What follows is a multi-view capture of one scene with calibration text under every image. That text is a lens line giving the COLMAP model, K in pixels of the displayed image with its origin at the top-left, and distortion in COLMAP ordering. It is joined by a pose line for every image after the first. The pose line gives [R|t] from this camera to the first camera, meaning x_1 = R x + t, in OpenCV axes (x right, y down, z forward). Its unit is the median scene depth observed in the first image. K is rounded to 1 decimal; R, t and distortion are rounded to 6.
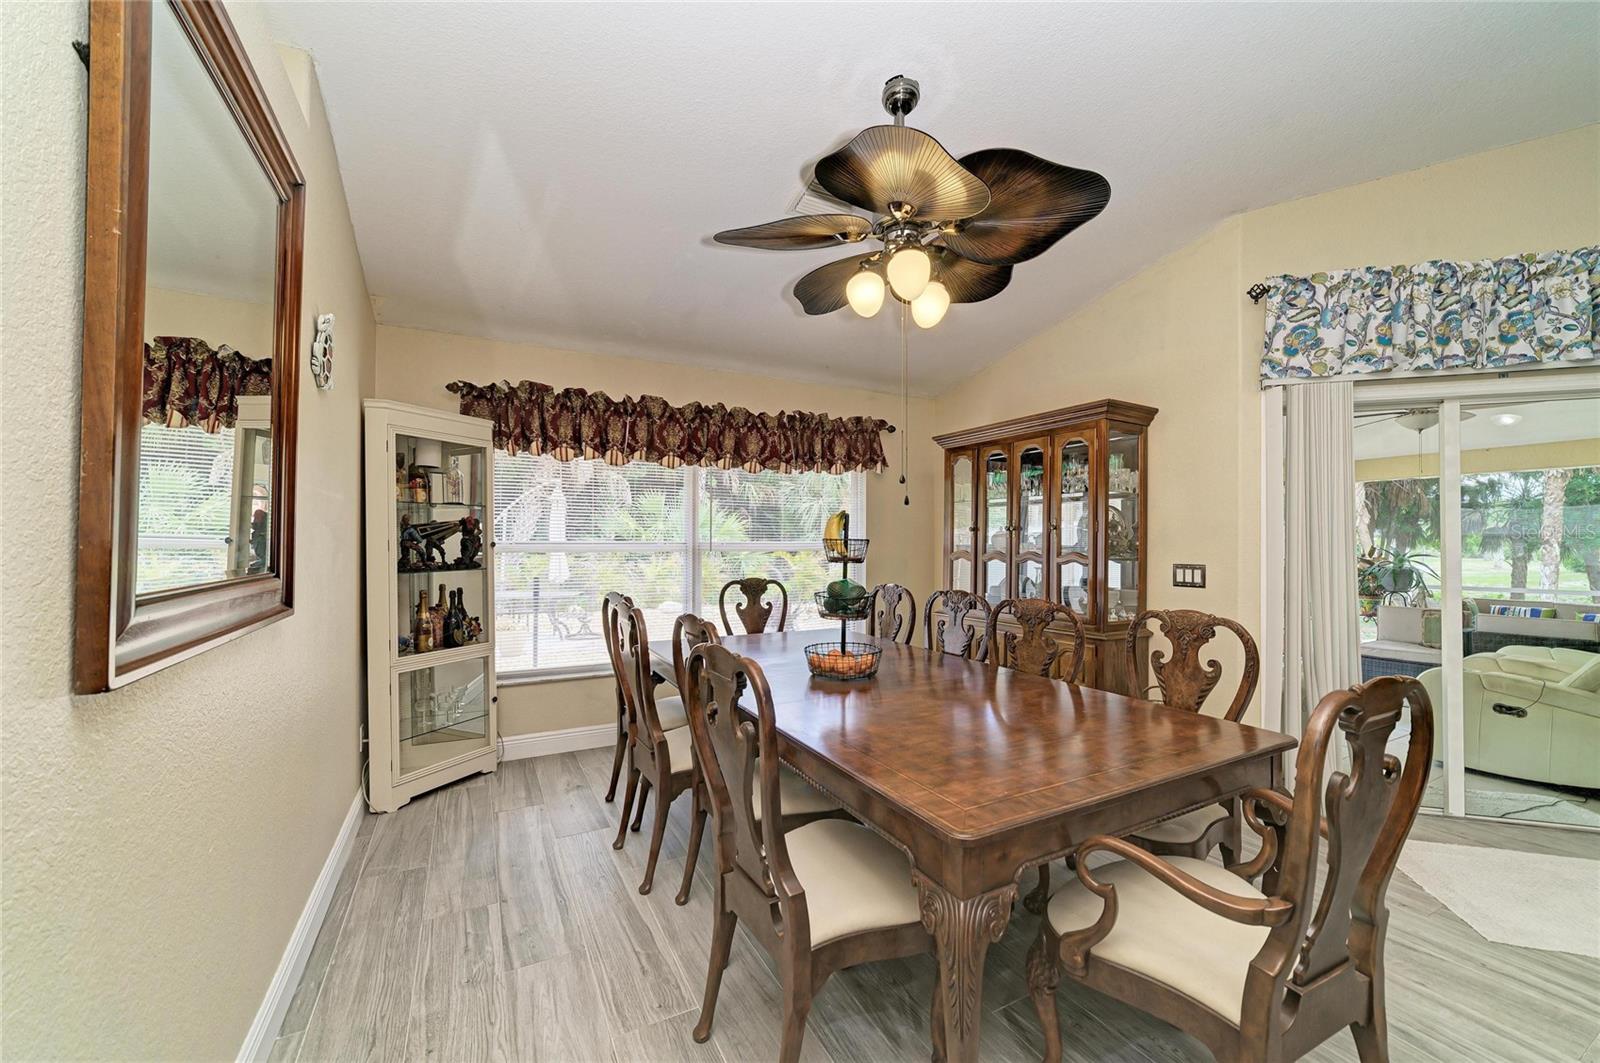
lens RADIAL K [[626.0, 0, 803.6], [0, 626.0, 534.2], [0, 0, 1]] dist [-0.011393, 0.000450]
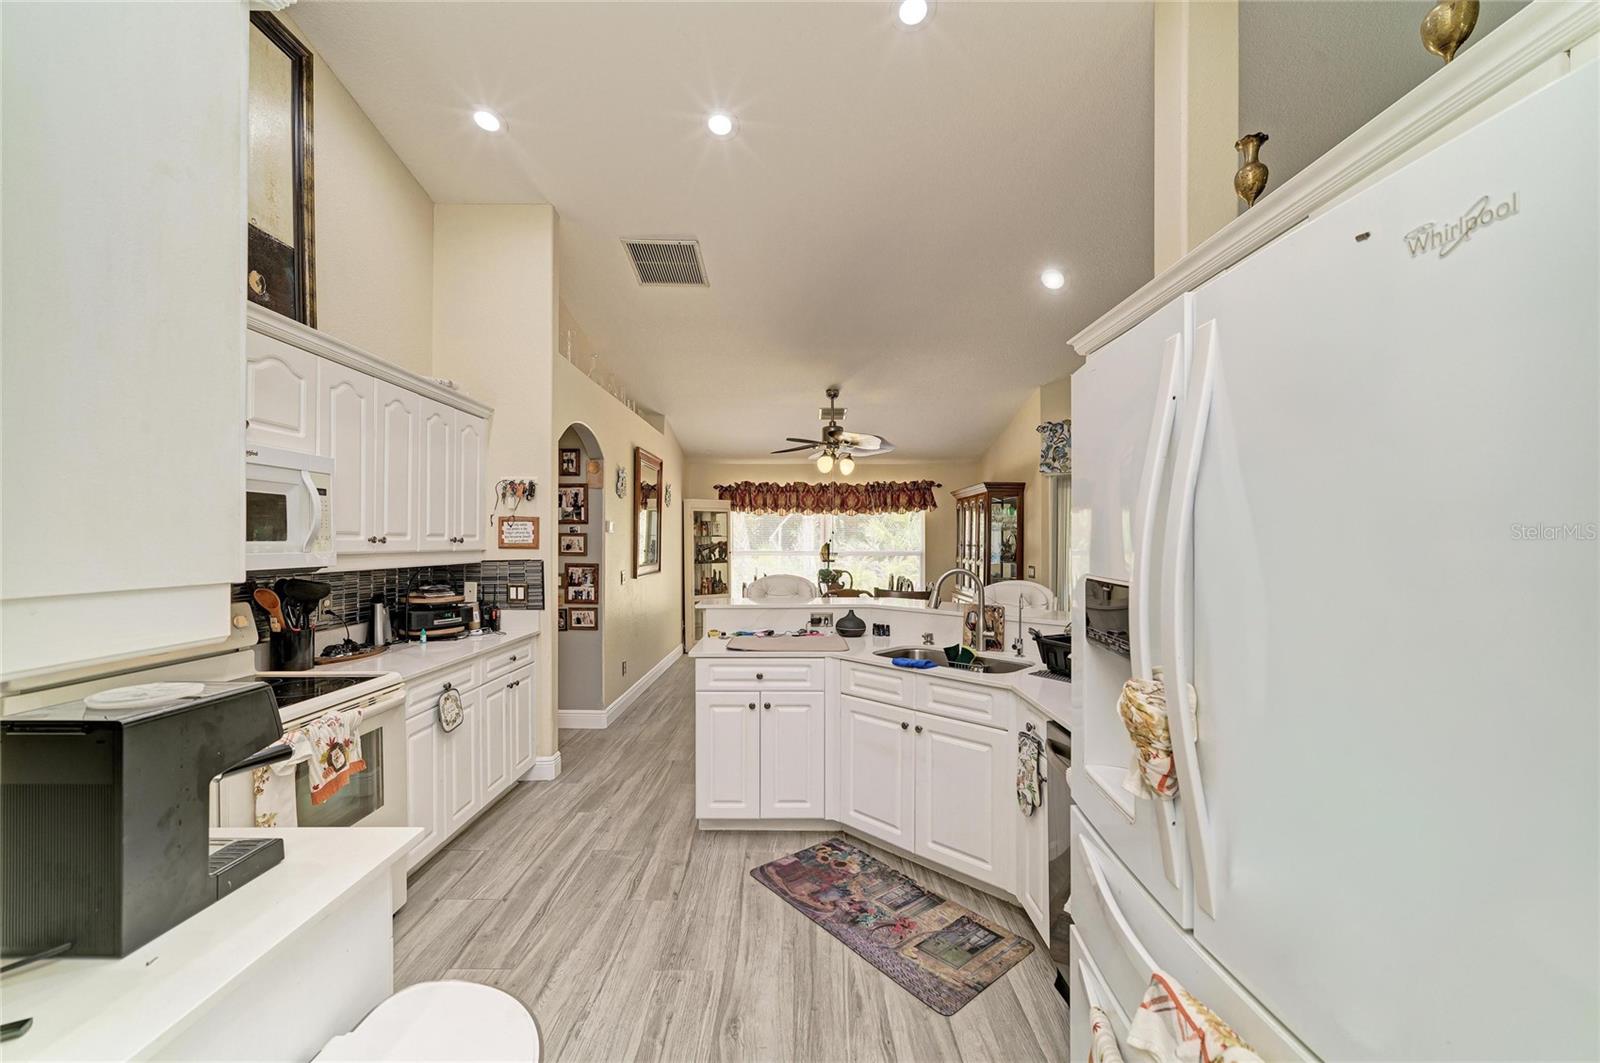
lens RADIAL K [[634.1, 0, 805.8], [0, 634.1, 539.5], [0, 0, 1]] dist [-0.018635, 0.007888]
pose [[0.883752, -0.000702, -0.467955, 0.809257], [0.004836, 0.999959, 0.007633, -0.044790], [0.467930, -0.009008, 0.883720, -0.913499]]
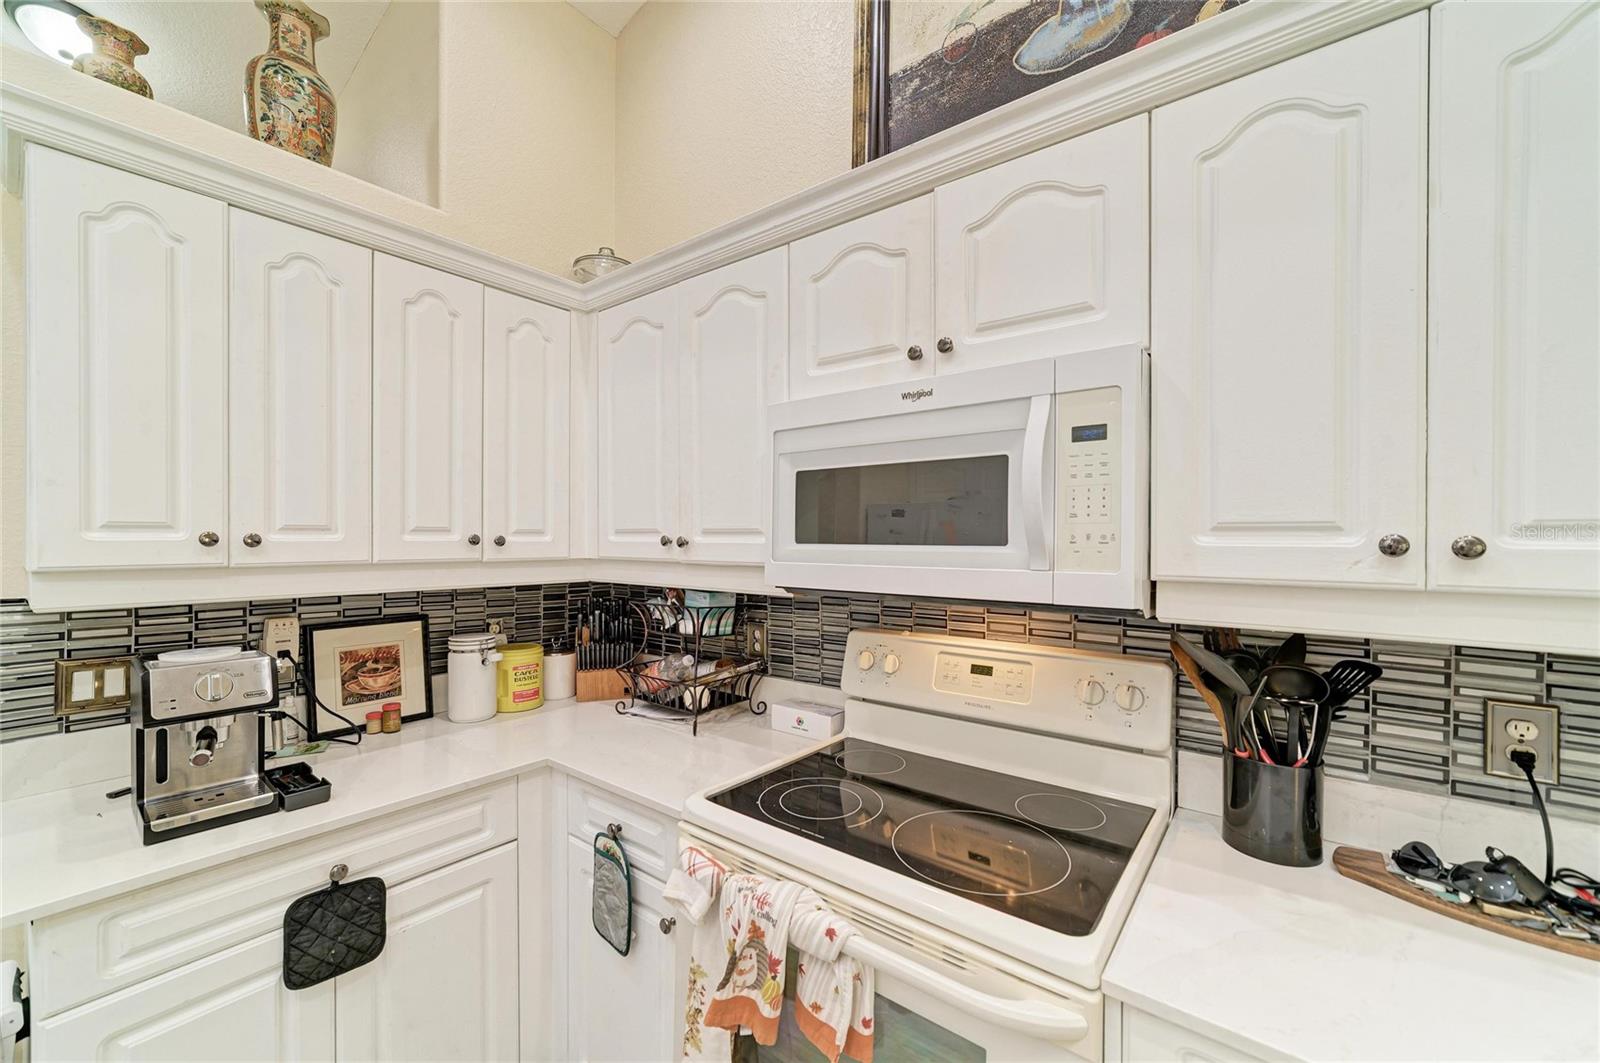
lens RADIAL K [[634.1, 0, 805.8], [0, 634.1, 539.5], [0, 0, 1]] dist [-0.018635, 0.007888]
pose [[-0.915639, -0.004244, -0.401980, 0.314909], [-0.001260, 0.999970, -0.007687, -0.041896], [0.402000, -0.006532, -0.915616, -0.390563]]
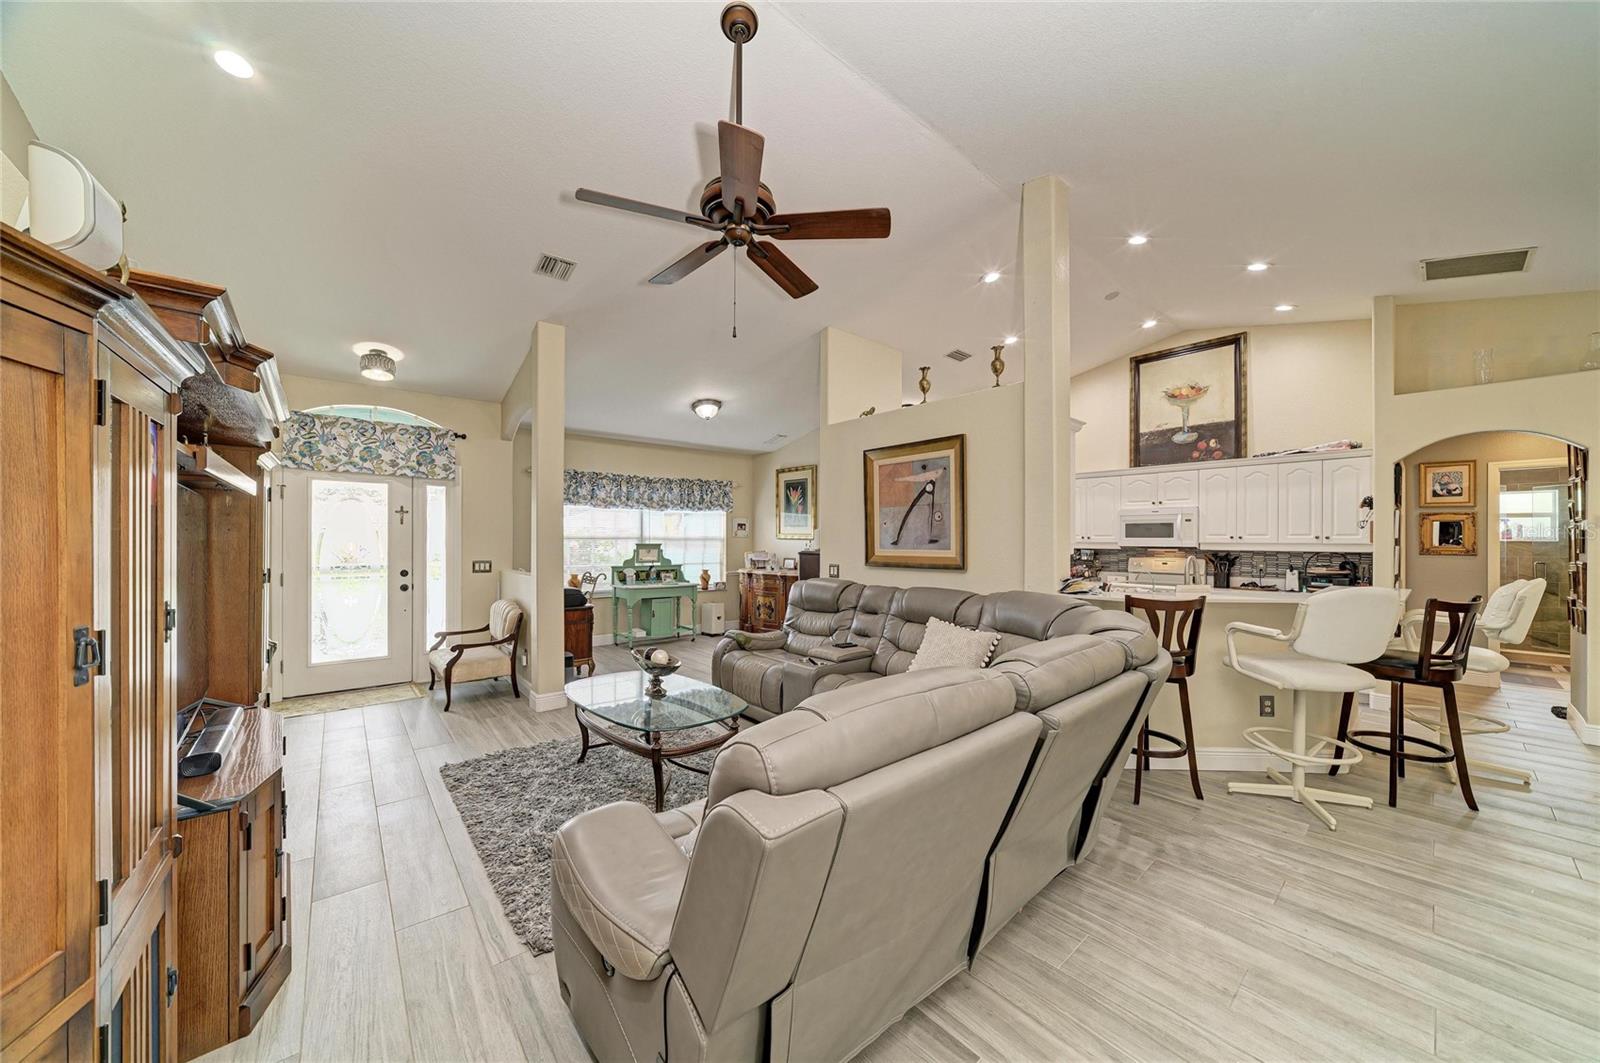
lens RADIAL K [[555.5, 0, 805.6], [0, 555.5, 536.8], [0, 0, 1]] dist [-0.013696, 0.000073]
pose [[-0.977235, -0.004916, -0.212104, 1.460770], [-0.002035, 0.999903, -0.013799, -0.020528], [0.212151, -0.013053, -0.977150, 0.683921]]
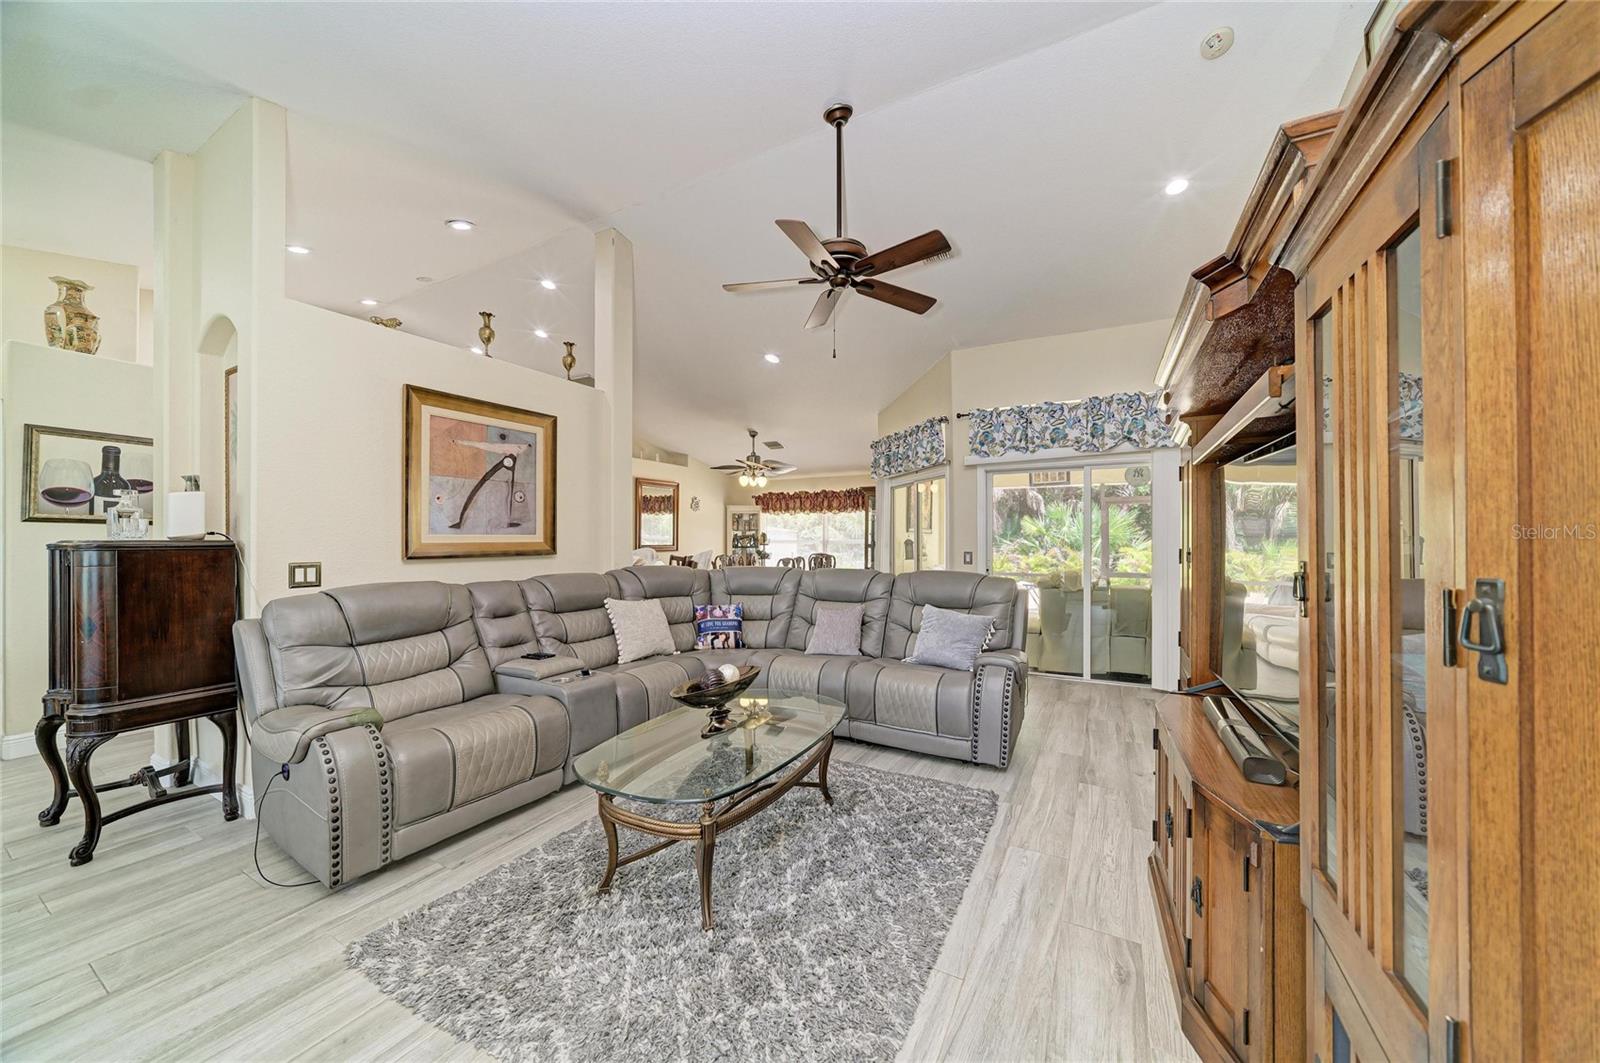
lens RADIAL K [[555.5, 0, 805.6], [0, 555.5, 536.8], [0, 0, 1]] dist [-0.013696, 0.000073]
pose [[0.547602, -0.005956, -0.836718, 2.063827], [0.009599, 0.999954, -0.000835, -0.000766], [0.836684, -0.007574, 0.547633, -0.453585]]
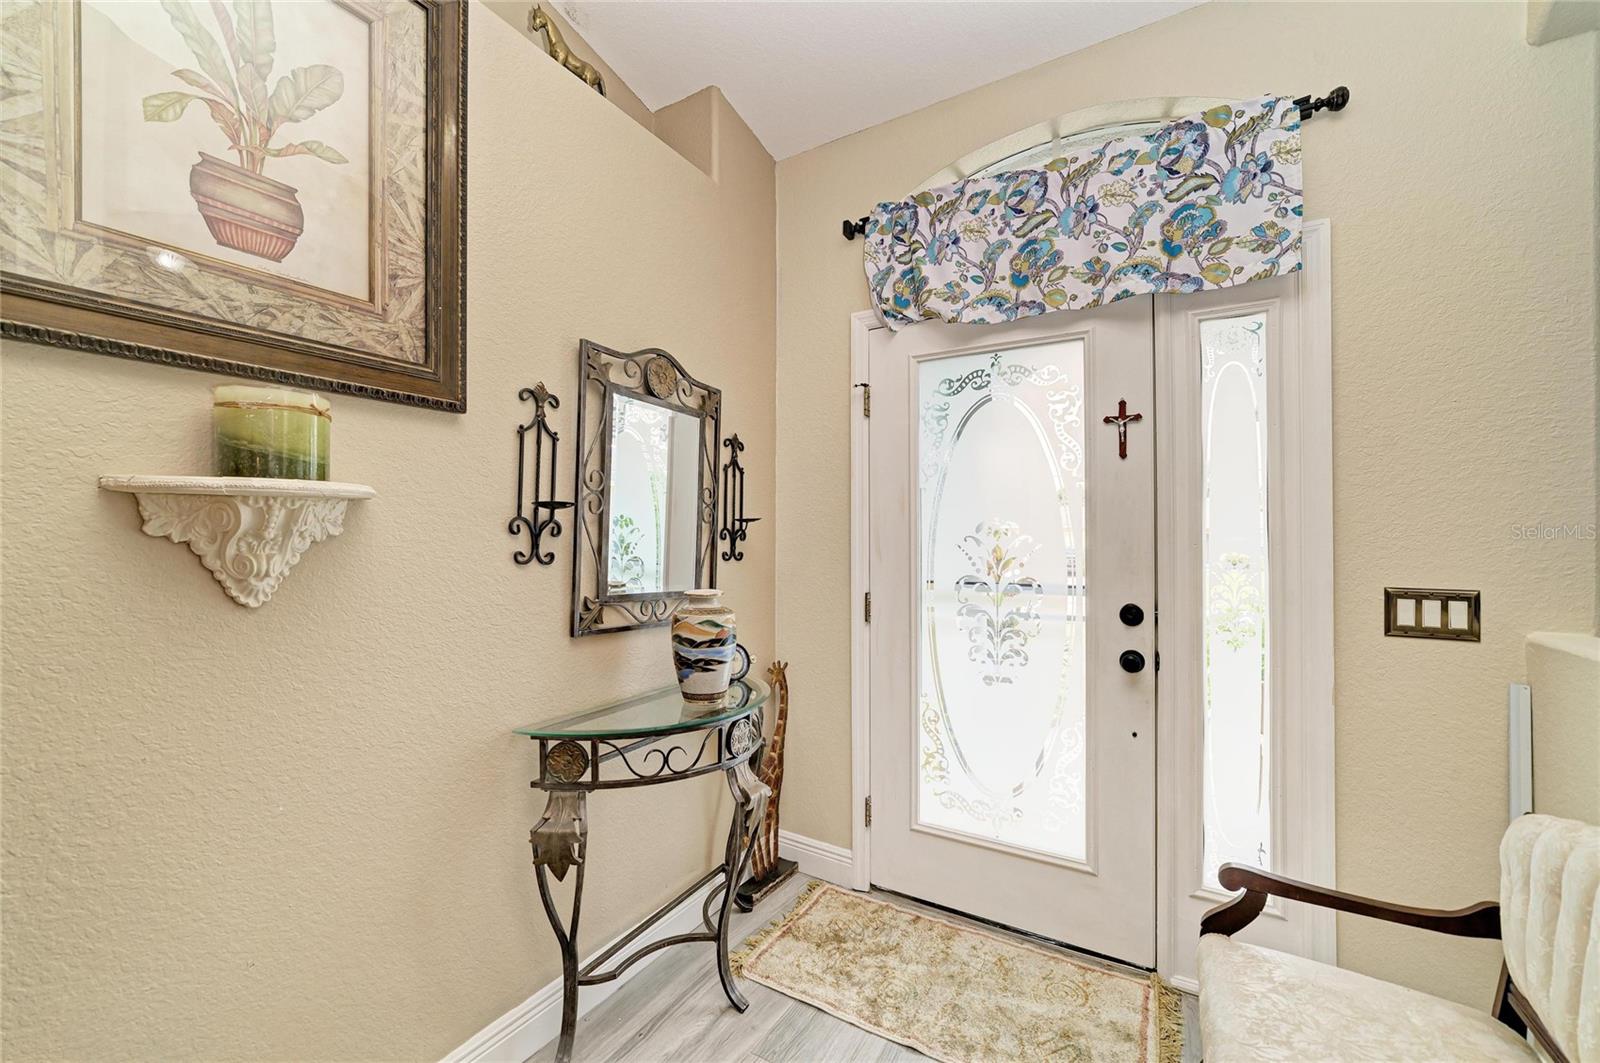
lens RADIAL K [[654.3, 0, 800.0], [0, 654.3, 531.5], [0, 0, 1]] dist [0.000315, 0.000452]
pose [[-0.513878, 0.007215, 0.857833, 1.844556], [-0.010558, 0.999836, -0.014734, -0.001106], [-0.857798, -0.016629, -0.513717, -0.397291]]
